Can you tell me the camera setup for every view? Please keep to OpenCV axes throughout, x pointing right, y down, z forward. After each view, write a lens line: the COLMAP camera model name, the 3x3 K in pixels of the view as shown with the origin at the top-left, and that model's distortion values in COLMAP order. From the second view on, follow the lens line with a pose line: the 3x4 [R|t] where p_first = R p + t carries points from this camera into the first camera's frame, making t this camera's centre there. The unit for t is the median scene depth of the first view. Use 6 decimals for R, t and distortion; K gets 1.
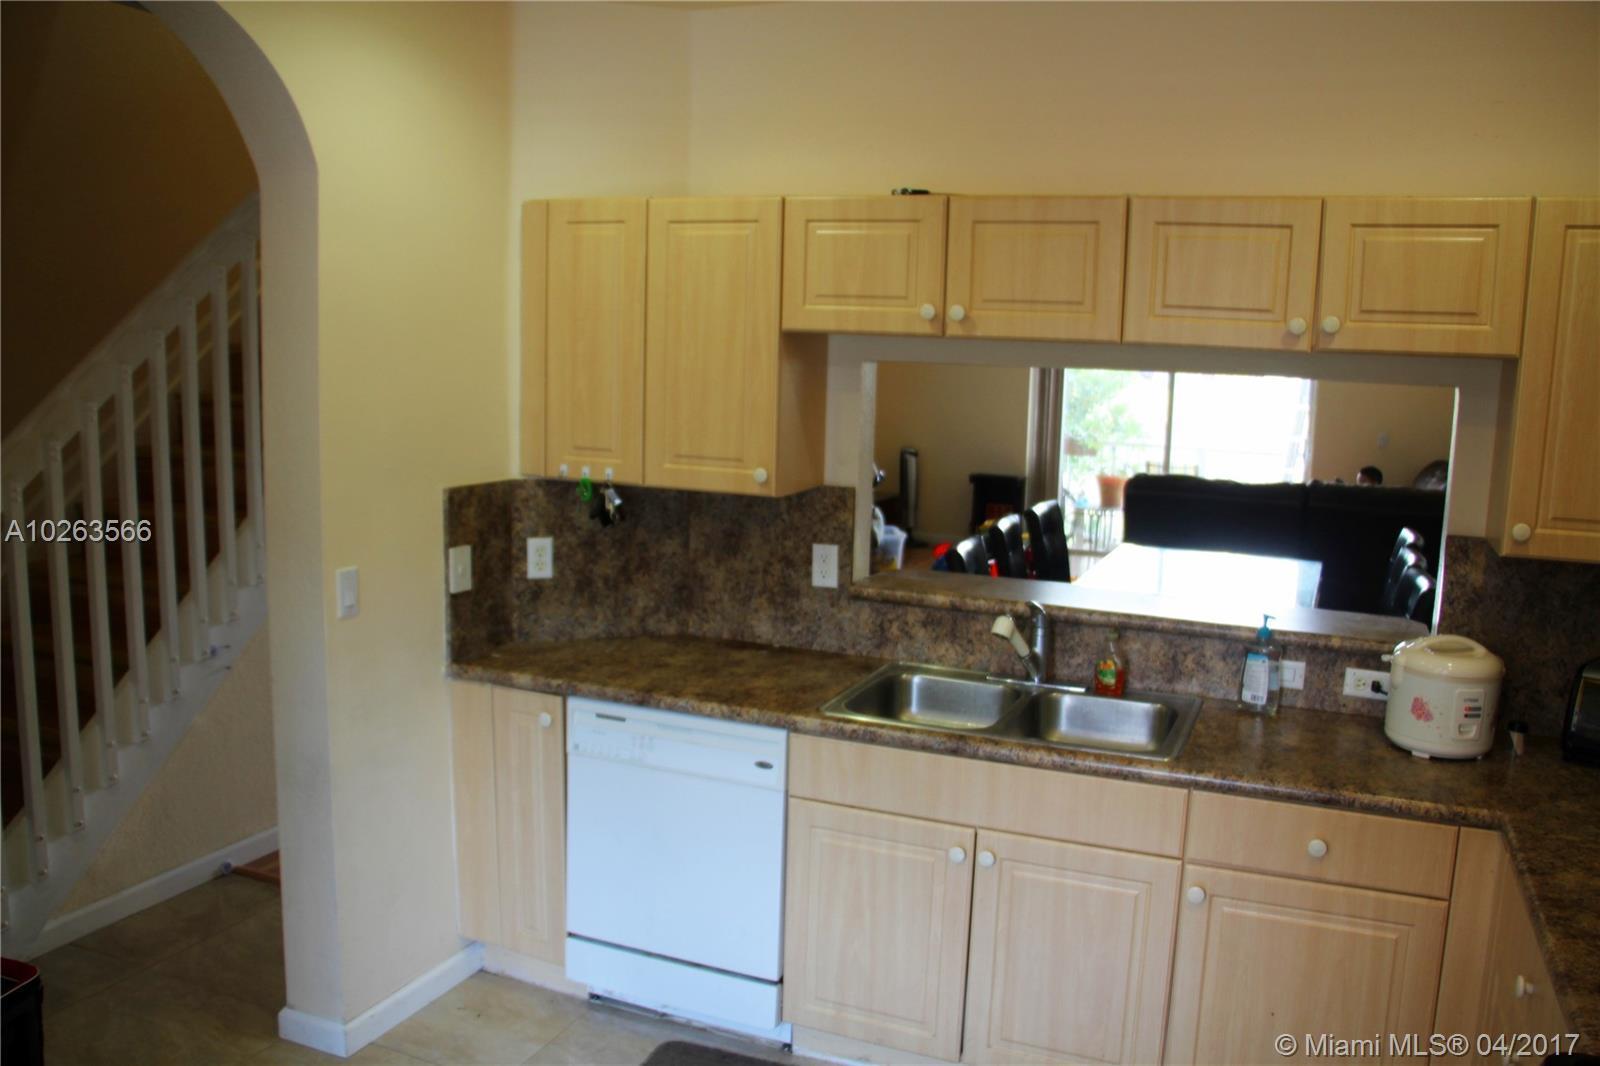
lens RADIAL K [[1302.5, 0, 800.0], [0, 1302.5, 533.0], [0, 0, 1]] dist [-0.175360, 0.150894]
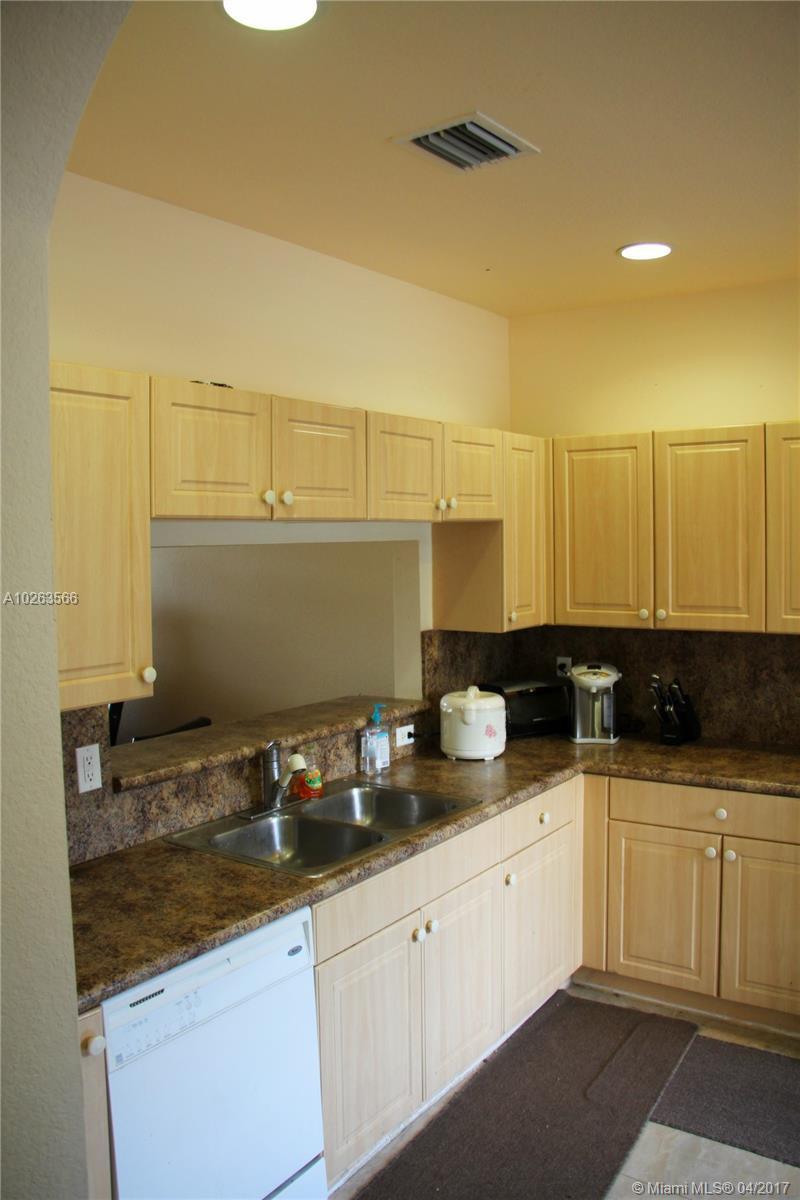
lens RADIAL K [[976.9, 0, 400.0], [0, 976.9, 600.0], [0, 0, 1]] dist [-0.175360, 0.150894]
pose [[0.217826, -0.094989, 0.971354, -0.616795], [0.166916, 0.984215, 0.058816, -0.101792], [-0.961608, 0.149323, 0.230243, 0.634487]]
